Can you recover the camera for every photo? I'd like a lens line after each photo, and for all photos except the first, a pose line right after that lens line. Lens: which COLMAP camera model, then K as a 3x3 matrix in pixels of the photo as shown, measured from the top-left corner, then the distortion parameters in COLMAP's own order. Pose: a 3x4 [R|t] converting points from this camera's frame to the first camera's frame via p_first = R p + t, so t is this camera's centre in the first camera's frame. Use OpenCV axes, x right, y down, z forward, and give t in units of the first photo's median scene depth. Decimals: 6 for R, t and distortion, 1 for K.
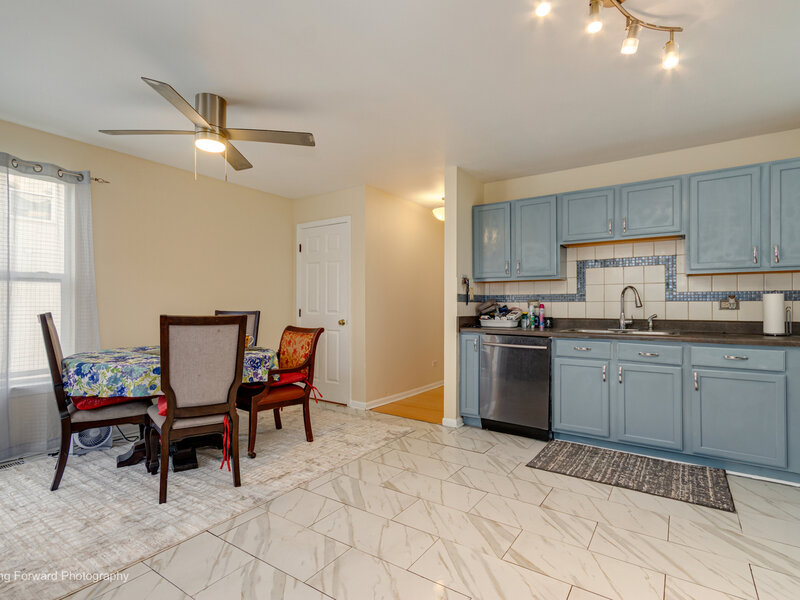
lens RADIAL K [[414.6, 0, 399.4], [0, 414.6, 301.4], [0, 0, 1]] dist [0.002375, 0.000757]
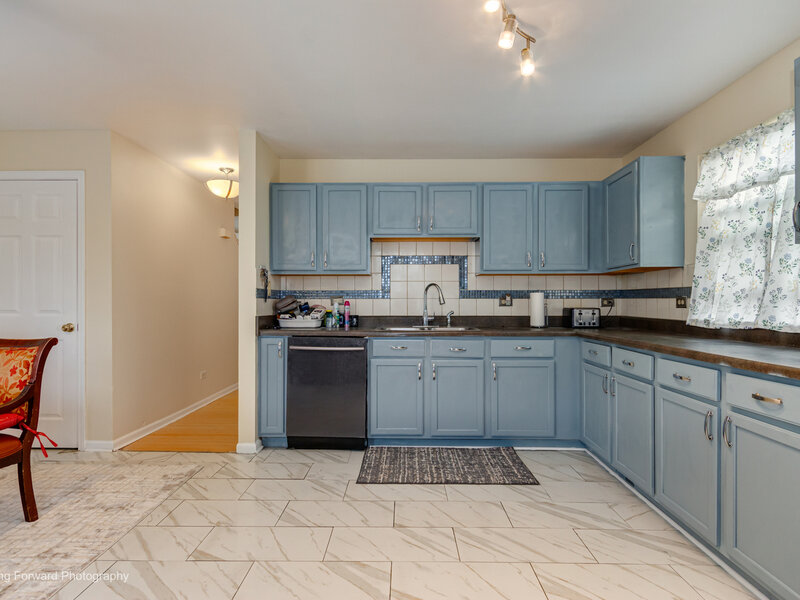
lens RADIAL K [[444.7, 0, 401.2], [0, 444.7, 301.9], [0, 0, 1]] dist [-0.001831, 0.000191]
pose [[0.830381, -0.000160, 0.557196, -0.124300], [-0.005318, 0.999952, 0.008213, -0.000373], [-0.557171, -0.009783, 0.830340, 0.135245]]
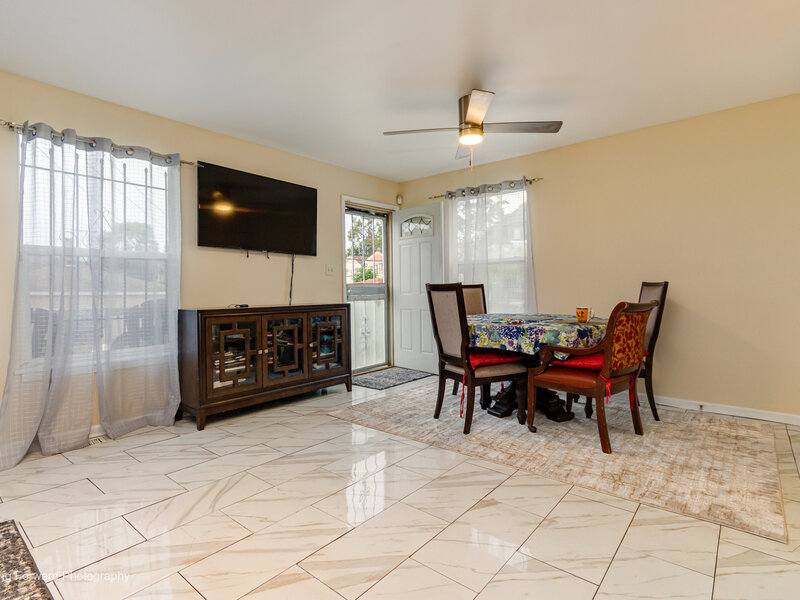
lens RADIAL K [[419.2, 0, 399.6], [0, 419.2, 282.2], [0, 0, 1]] dist [0.000074, -0.000166]
pose [[-0.100008, -0.016914, -0.994843, 0.580280], [0.017598, 0.999669, -0.018765, 0.036157], [0.994831, -0.019384, -0.099678, 0.699987]]
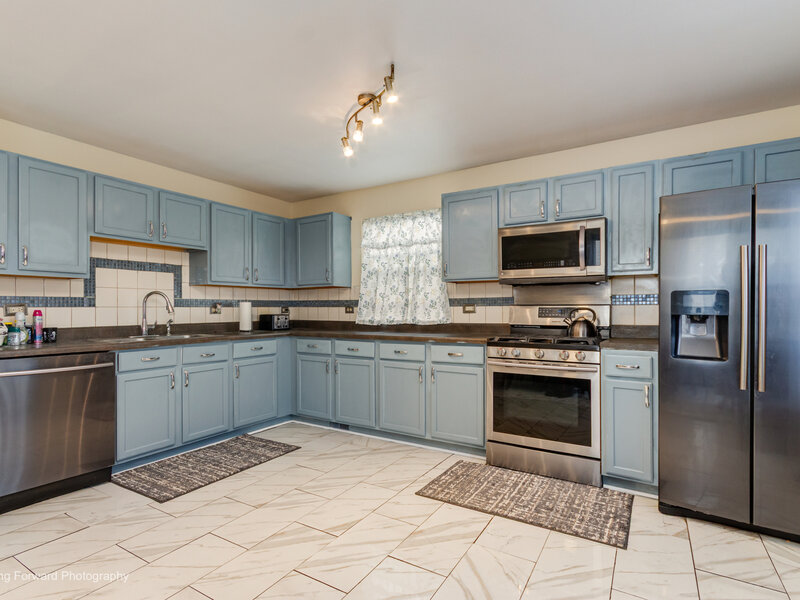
lens RADIAL K [[414.6, 0, 399.4], [0, 414.6, 301.4], [0, 0, 1]] dist [0.002375, 0.000757]
pose [[-0.050342, 0.015667, 0.998609, -0.482957], [-0.006073, 0.999854, -0.015993, -0.001293], [-0.998714, -0.006870, -0.050240, 0.479492]]
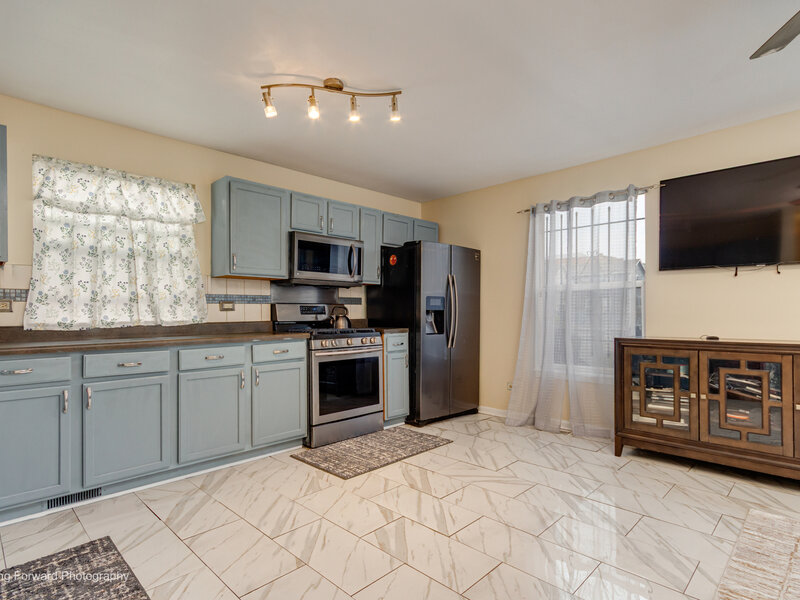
lens RADIAL K [[432.1, 0, 400.0], [0, 432.1, 300.0], [0, 0, 1]] dist [-0.000909, -0.000046]
pose [[-0.983622, 0.006663, 0.180121, 0.013585], [0.000136, 0.999344, -0.036226, 0.022778], [-0.180244, -0.035609, -0.982977, 1.205673]]
